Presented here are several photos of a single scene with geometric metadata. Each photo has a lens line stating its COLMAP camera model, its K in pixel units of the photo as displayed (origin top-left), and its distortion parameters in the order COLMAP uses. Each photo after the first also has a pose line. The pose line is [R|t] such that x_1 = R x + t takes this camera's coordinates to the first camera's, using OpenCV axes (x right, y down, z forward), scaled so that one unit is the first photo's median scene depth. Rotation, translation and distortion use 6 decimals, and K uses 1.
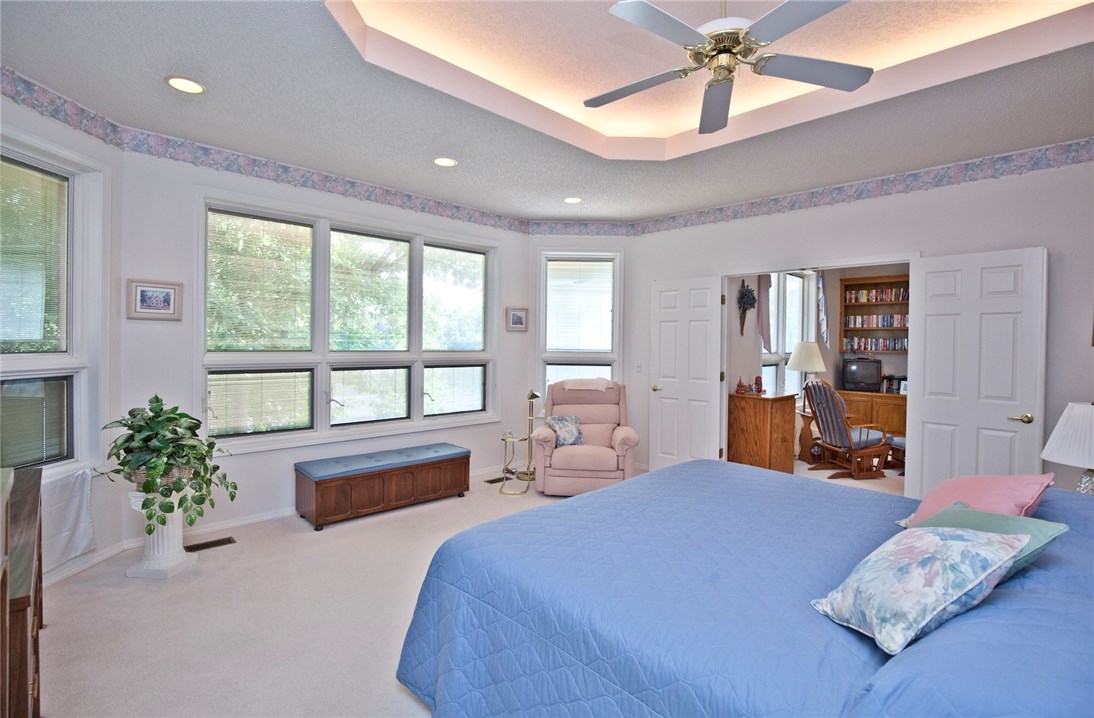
lens RADIAL K [[507.4, 0, 553.3], [0, 507.4, 350.0], [0, 0, 1]] dist [-0.024323, 0.001946]
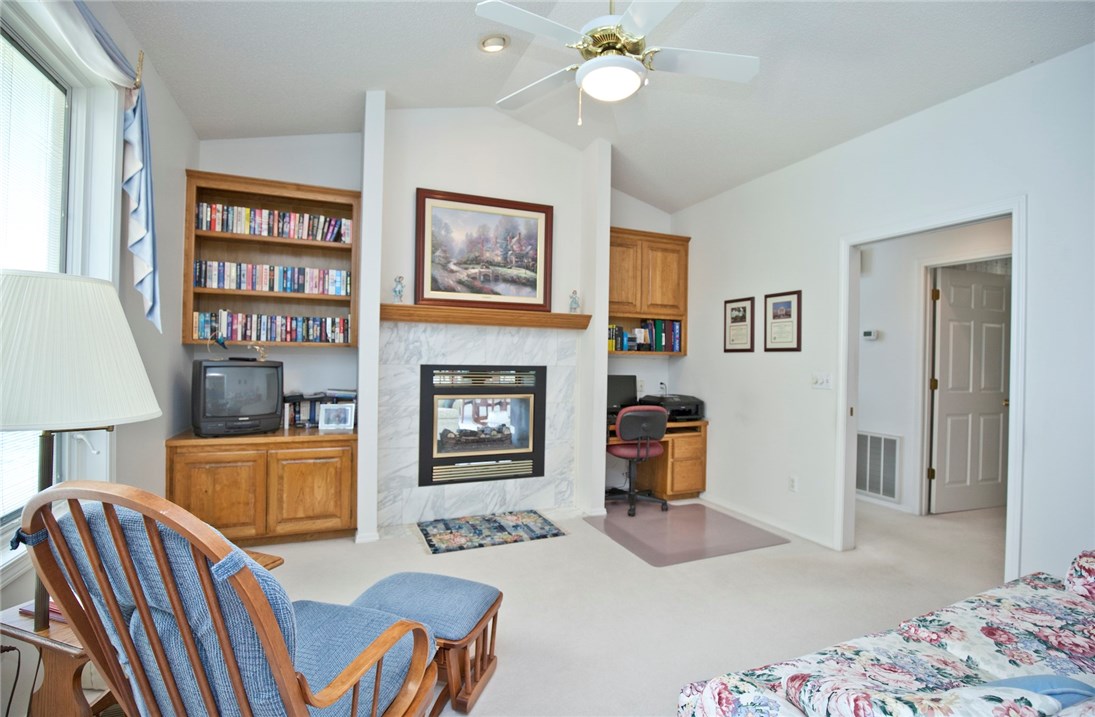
lens RADIAL K [[514.9, 0, 556.1], [0, 514.9, 354.3], [0, 0, 1]] dist [-0.020538, -0.000984]
pose [[0.377521, -0.001555, 0.926000, 0.306999], [0.000793, 0.999999, 0.001355, 0.012441], [-0.926001, 0.000223, 0.377521, 0.578901]]
